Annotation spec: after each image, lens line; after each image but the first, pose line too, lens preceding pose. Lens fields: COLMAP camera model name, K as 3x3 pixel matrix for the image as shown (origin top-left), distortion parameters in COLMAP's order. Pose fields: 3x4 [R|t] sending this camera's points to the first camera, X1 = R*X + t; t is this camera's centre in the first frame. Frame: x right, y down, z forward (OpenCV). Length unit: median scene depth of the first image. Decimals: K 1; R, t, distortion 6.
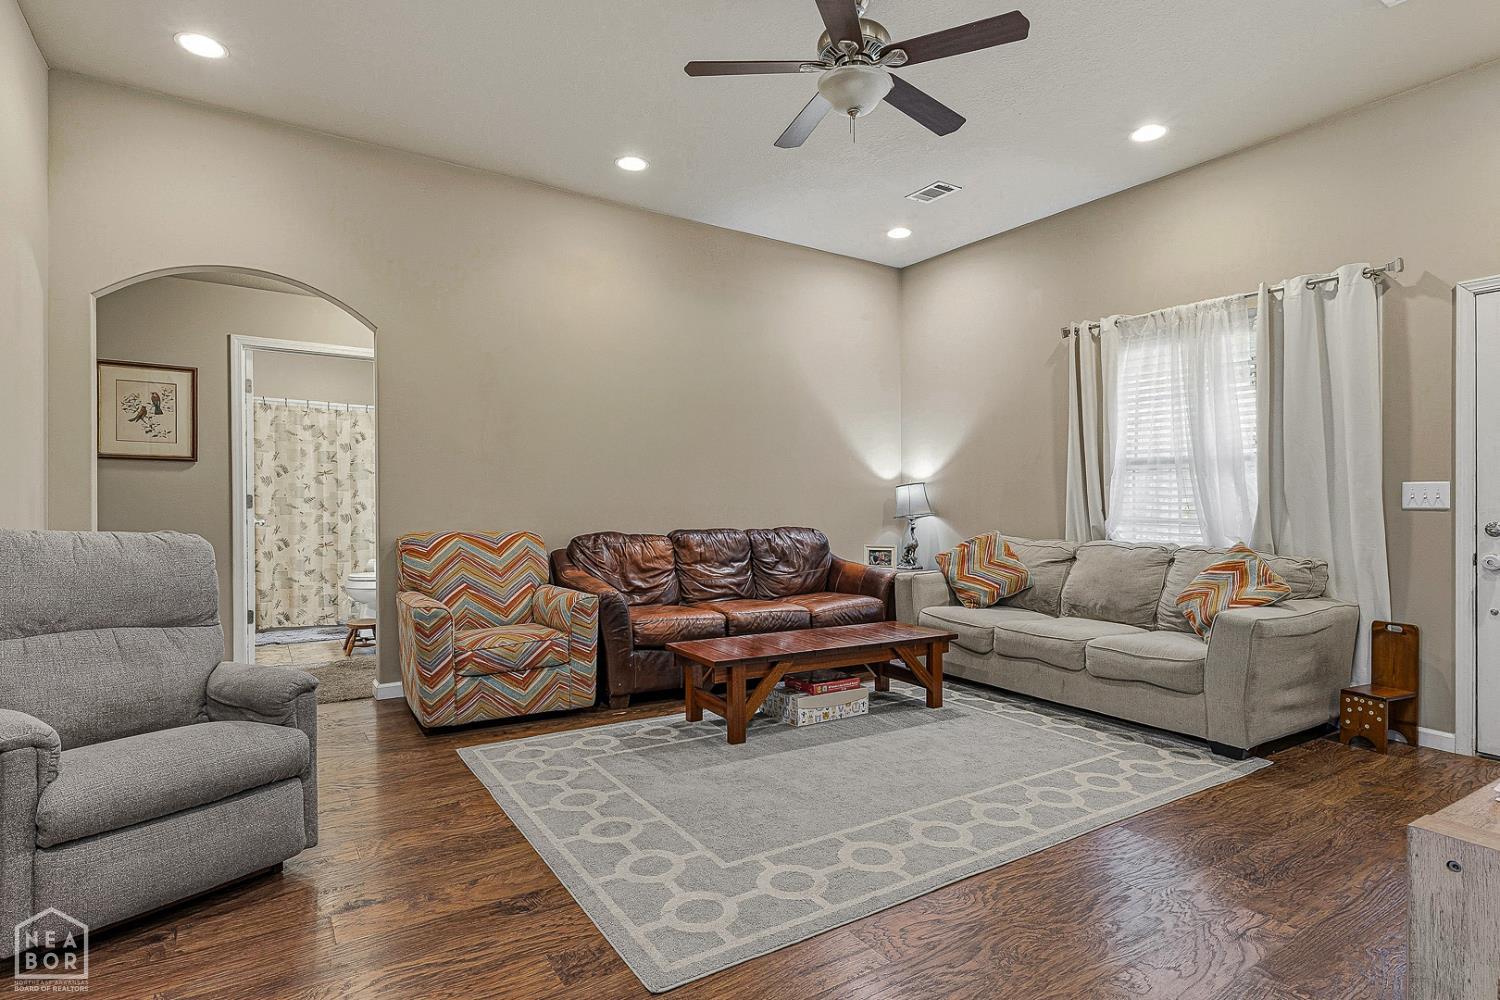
lens RADIAL K [[780.7, 0, 738.7], [0, 780.7, 502.6], [0, 0, 1]] dist [0.001952, -0.002944]
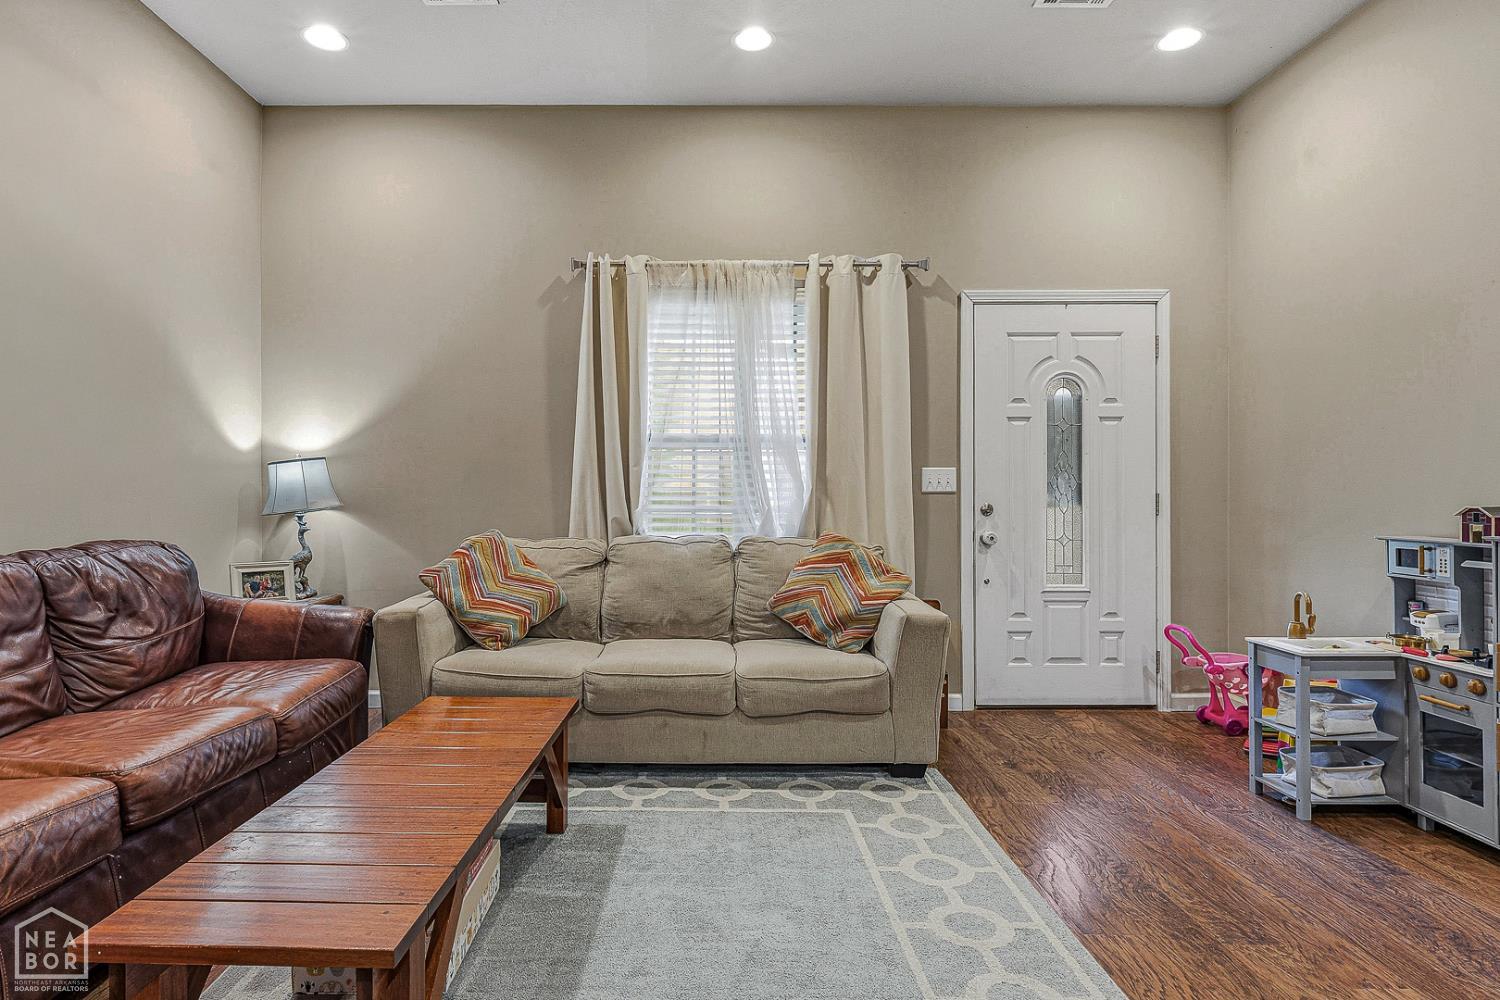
lens RADIAL K [[780.7, 0, 624.0], [0, 780.7, 488.0], [0, 0, 1]] dist [0.001952, -0.002944]
pose [[0.540458, -0.001819, 0.841369, -0.222553], [0.004248, 0.999991, -0.000567, 0.000395], [-0.841360, 0.003880, 0.540460, 0.624512]]
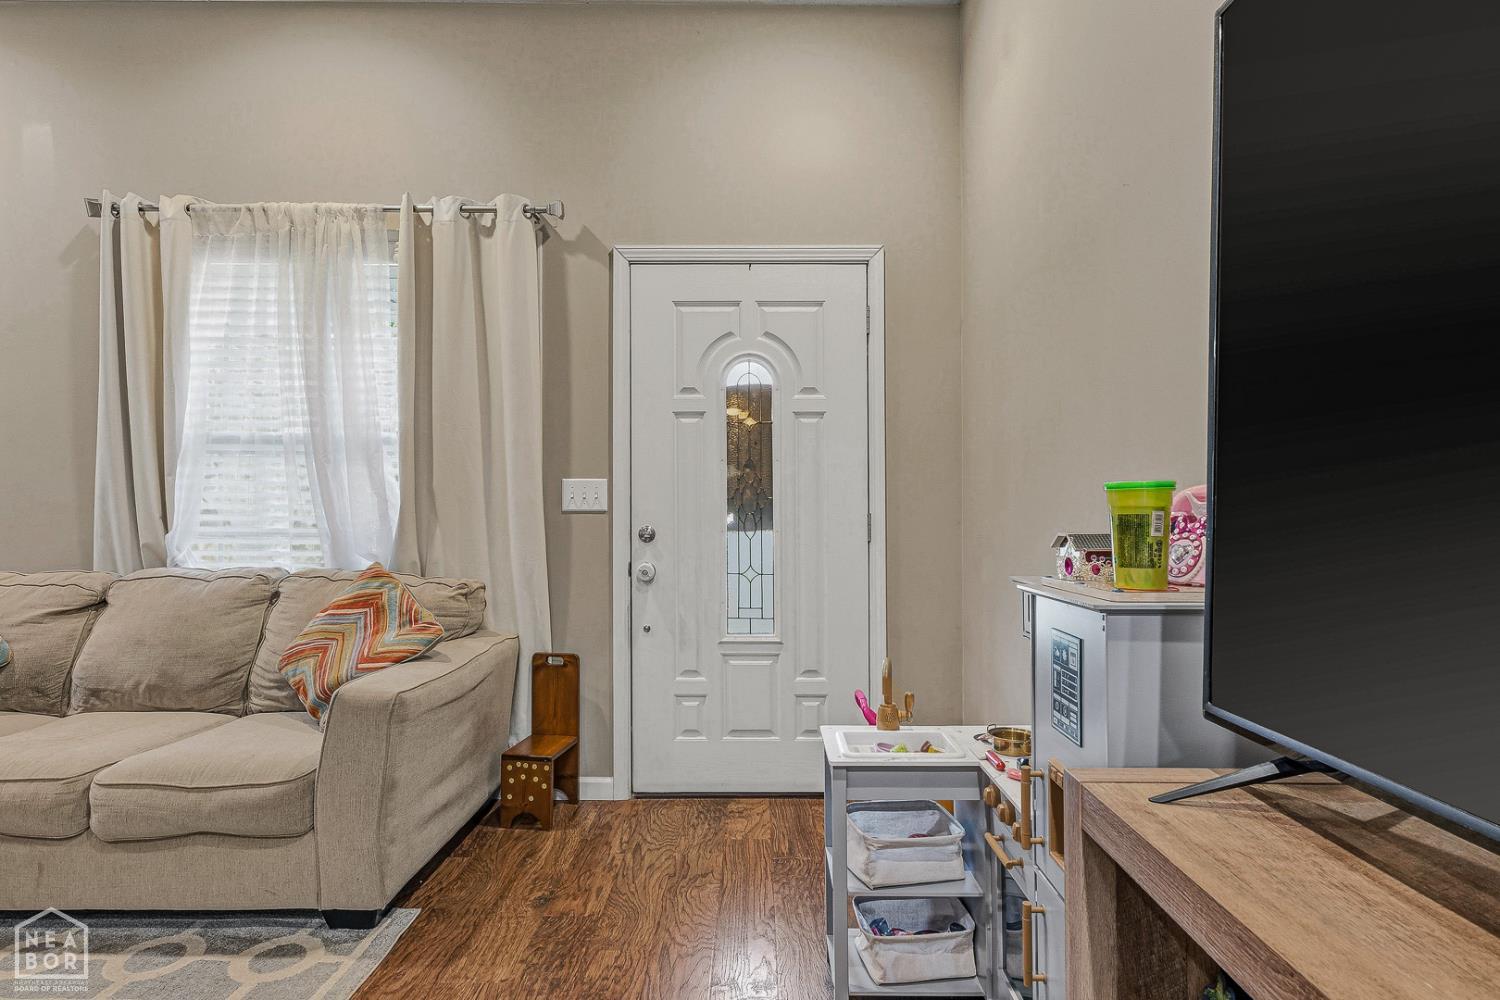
lens RADIAL K [[762.5, 0, 741.7], [0, 762.5, 501.1], [0, 0, 1]] dist [0.001279, -0.000591]
pose [[0.533529, 0.006883, 0.845754, 0.227022], [0.002542, 0.999949, -0.009741, 0.004407], [-0.845778, 0.007347, 0.533485, 0.341470]]
